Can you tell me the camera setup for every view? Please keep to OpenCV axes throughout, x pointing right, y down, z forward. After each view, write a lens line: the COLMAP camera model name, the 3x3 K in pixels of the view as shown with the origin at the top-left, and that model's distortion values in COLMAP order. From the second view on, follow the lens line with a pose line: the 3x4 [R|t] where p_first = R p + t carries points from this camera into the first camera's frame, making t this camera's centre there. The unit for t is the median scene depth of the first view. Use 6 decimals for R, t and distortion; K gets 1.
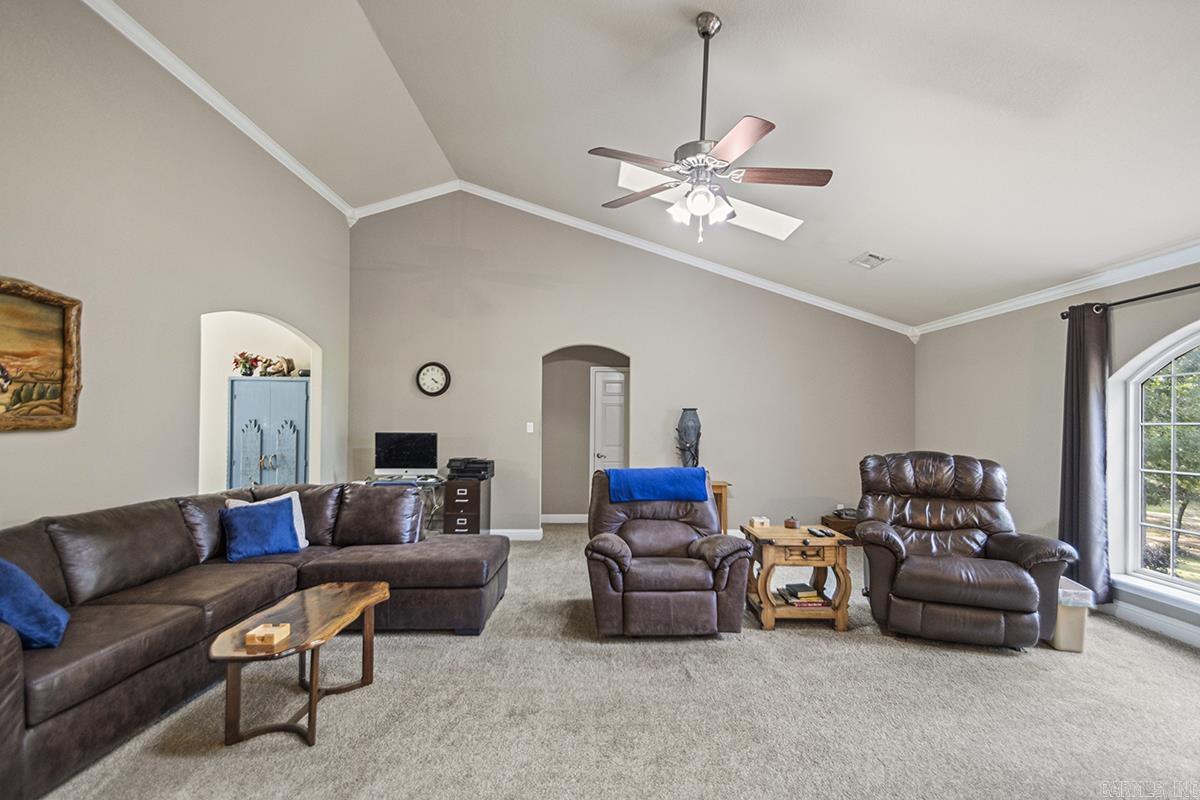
lens RADIAL K [[574.0, 0, 634.9], [0, 574.0, 399.7], [0, 0, 1]] dist [0.037207, -0.026476]
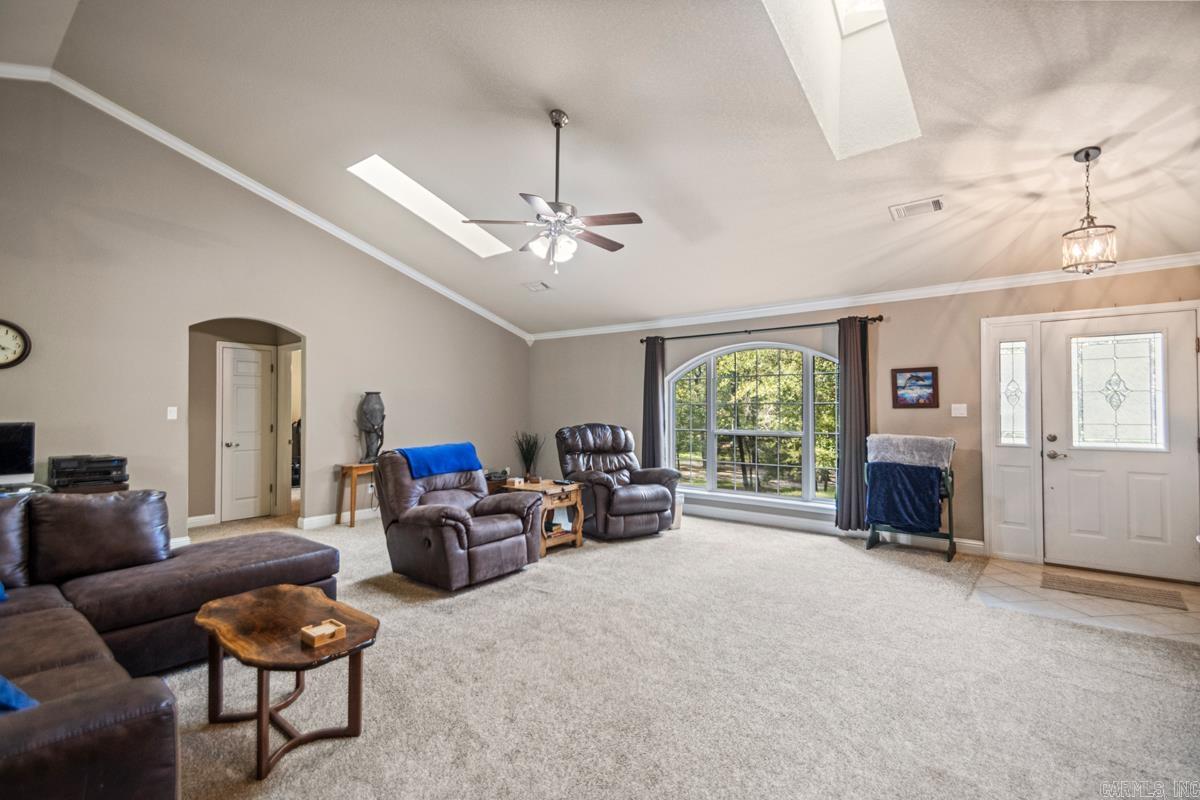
lens RADIAL K [[523.2, 0, 630.9], [0, 523.2, 376.4], [0, 0, 1]] dist [0.001509, 0.000133]
pose [[0.641610, 0.036199, 0.766176, -0.595880], [-0.024641, 0.999343, -0.026580, 0.000943], [-0.766635, -0.001825, 0.642081, 0.051895]]
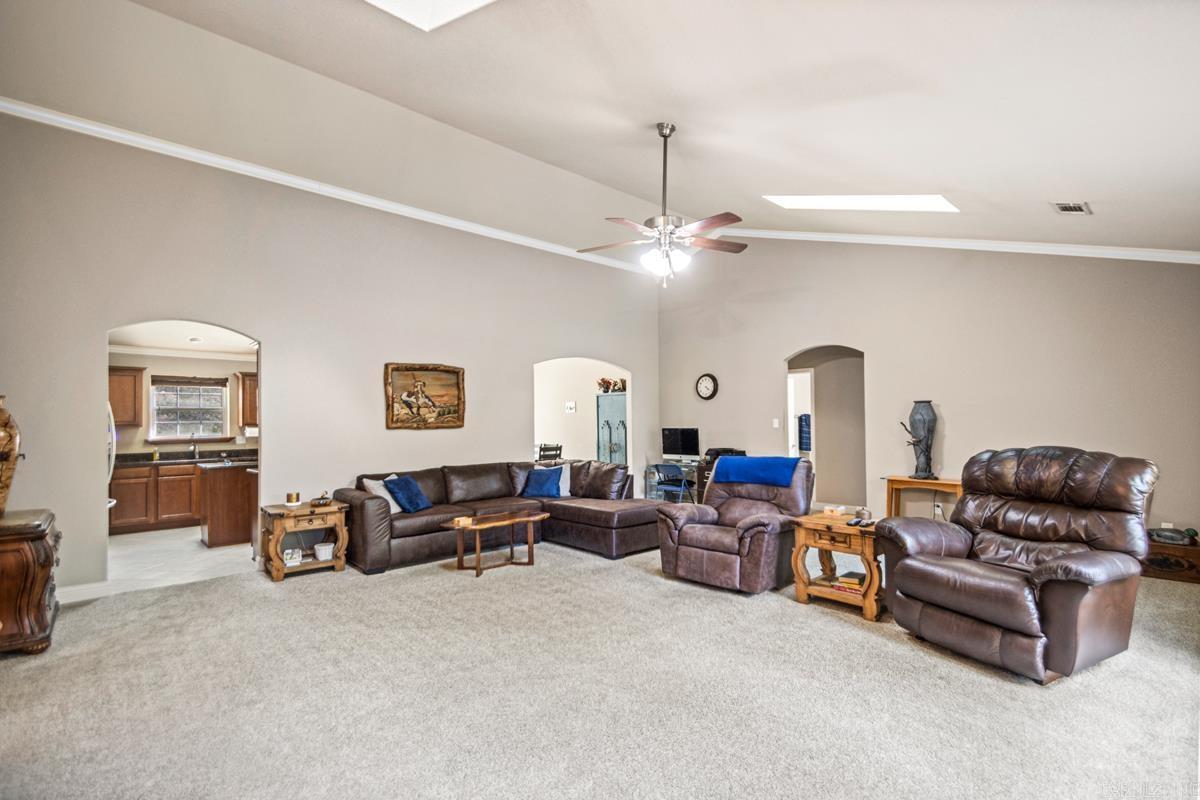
lens RADIAL K [[574.0, 0, 634.9], [0, 574.0, 399.7], [0, 0, 1]] dist [0.037207, -0.026476]
pose [[0.670768, -0.045201, -0.740289, 0.863837], [0.049929, 0.998629, -0.015735, 0.009231], [0.739985, -0.026407, 0.672105, 0.024442]]
